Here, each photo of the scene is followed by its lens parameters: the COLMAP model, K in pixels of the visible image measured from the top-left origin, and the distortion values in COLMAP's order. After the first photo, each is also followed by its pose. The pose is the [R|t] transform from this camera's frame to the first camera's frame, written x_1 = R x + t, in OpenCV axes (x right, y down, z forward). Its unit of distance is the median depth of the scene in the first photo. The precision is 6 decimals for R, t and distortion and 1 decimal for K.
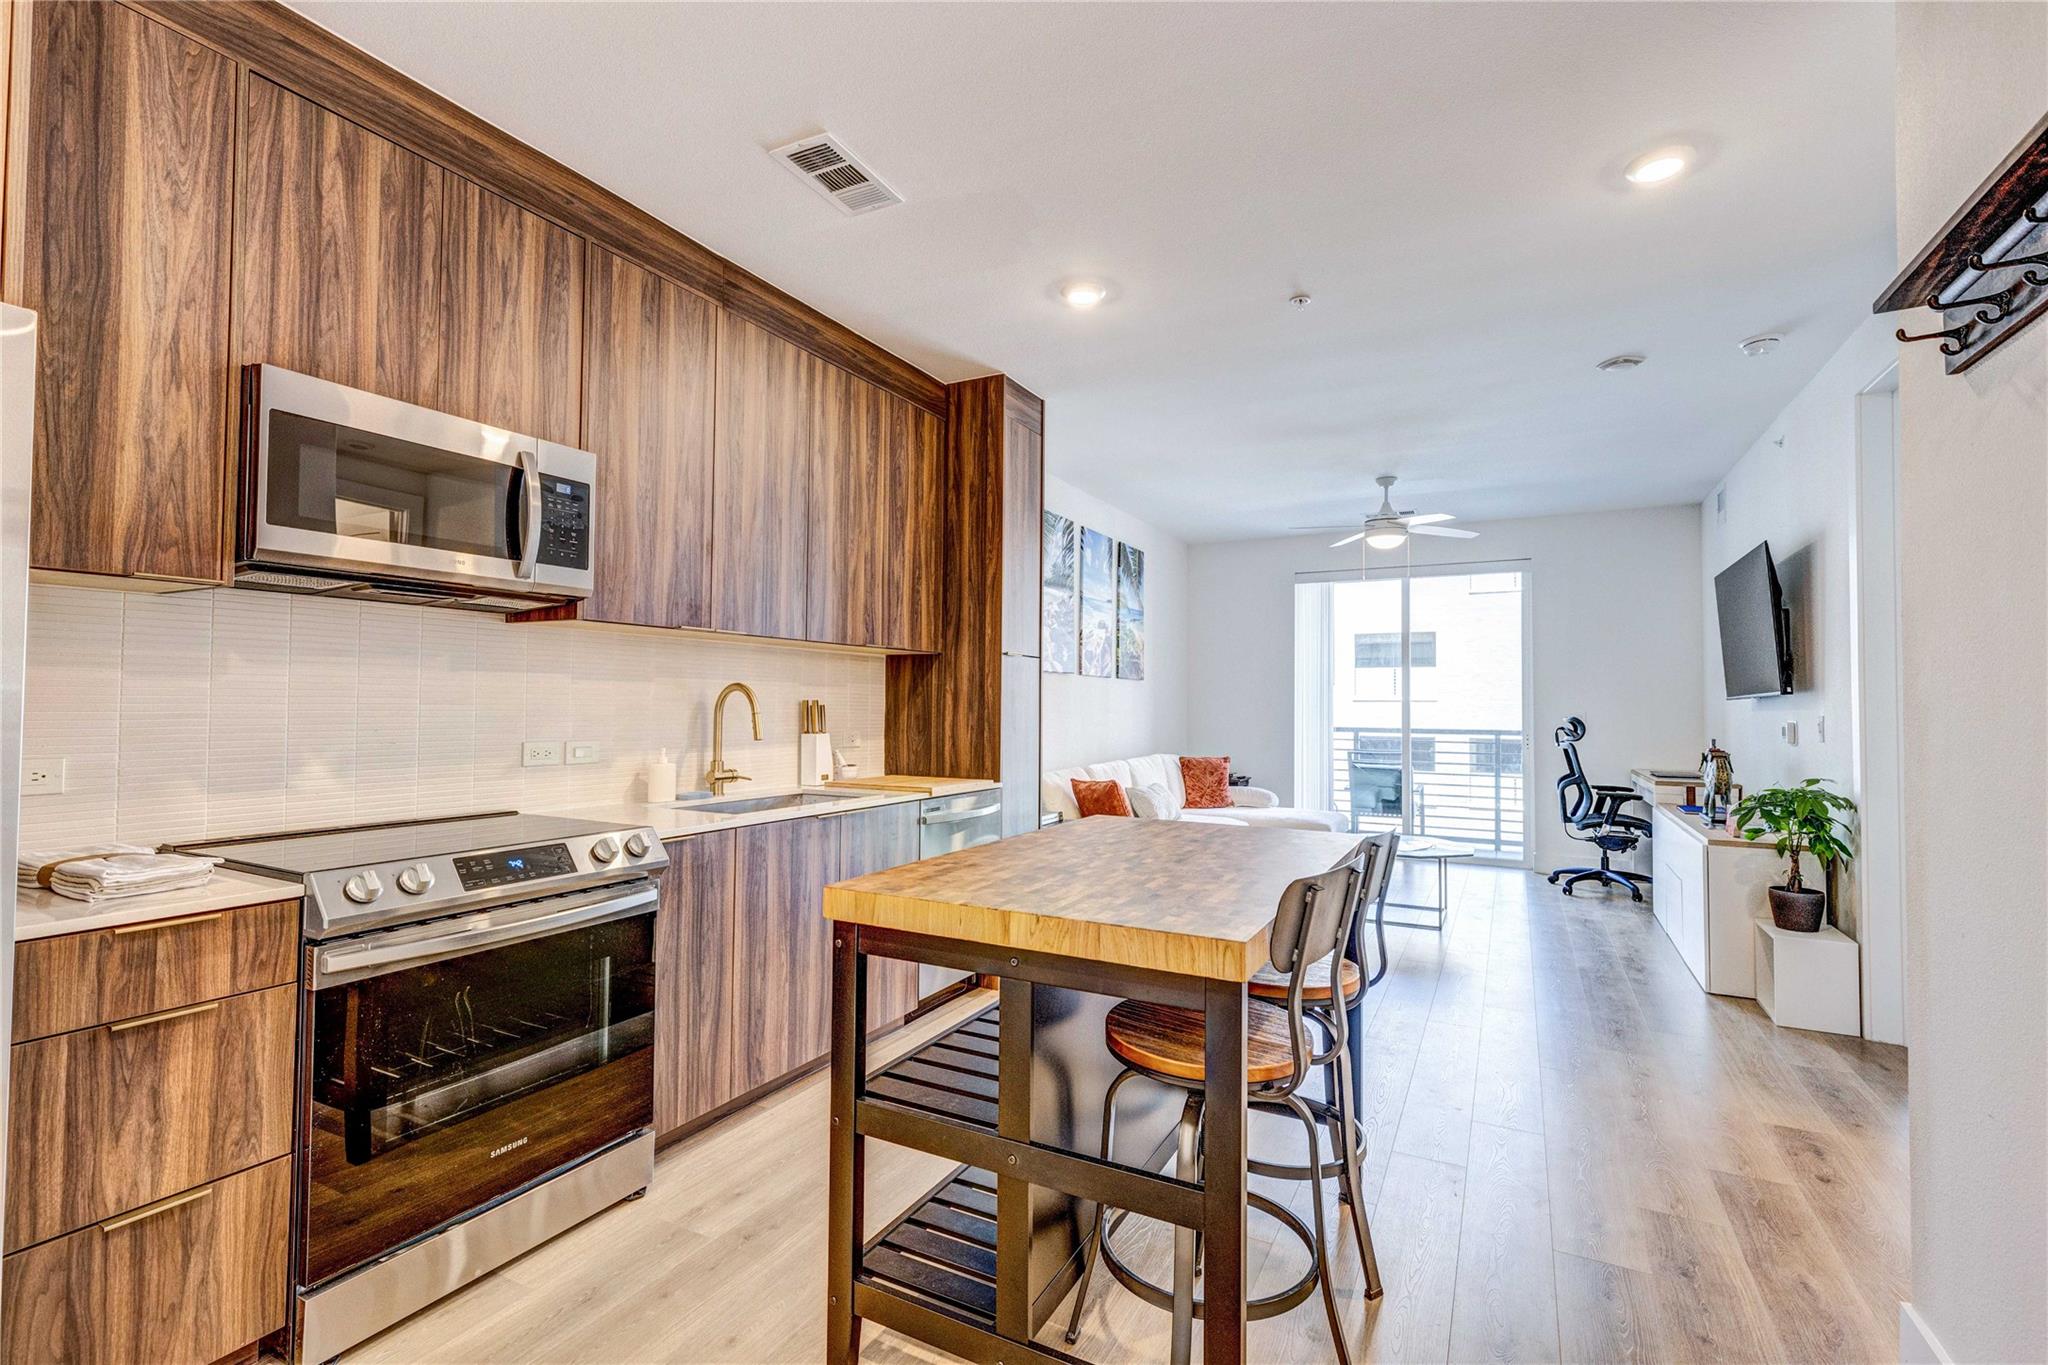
lens RADIAL K [[917.1, 0, 1034.4], [0, 917.1, 679.3], [0, 0, 1]] dist [0.005909, -0.001316]
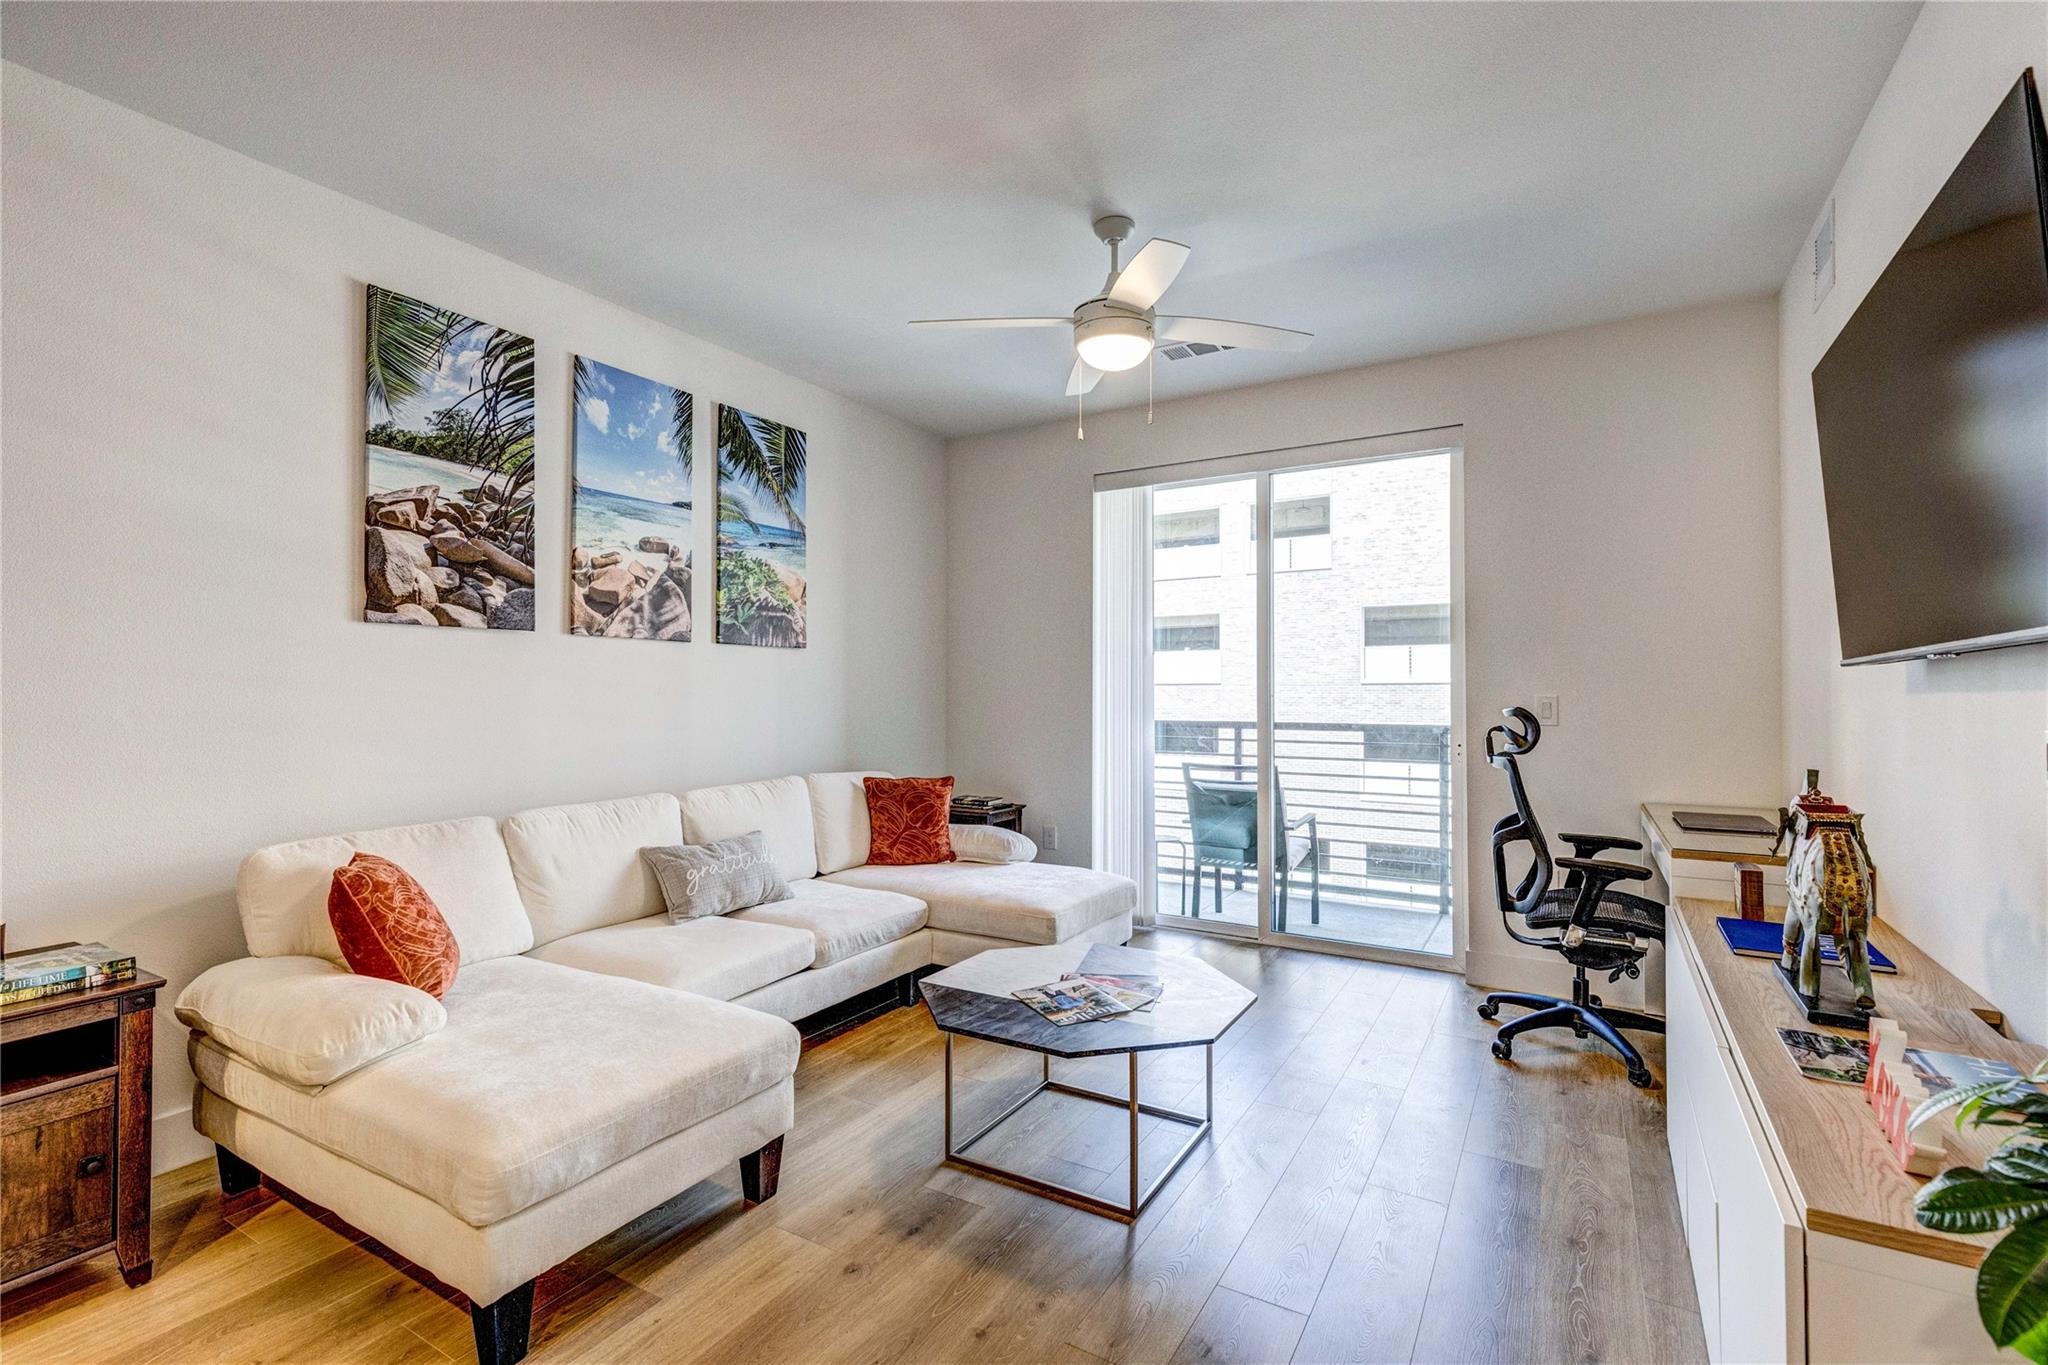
lens RADIAL K [[917.1, 0, 1034.4], [0, 917.1, 679.3], [0, 0, 1]] dist [0.005909, -0.001316]
pose [[0.998661, -0.007032, -0.051259, 0.340478], [0.007805, 0.999859, 0.014885, 0.015324], [0.051147, -0.015265, 0.998574, 0.470671]]
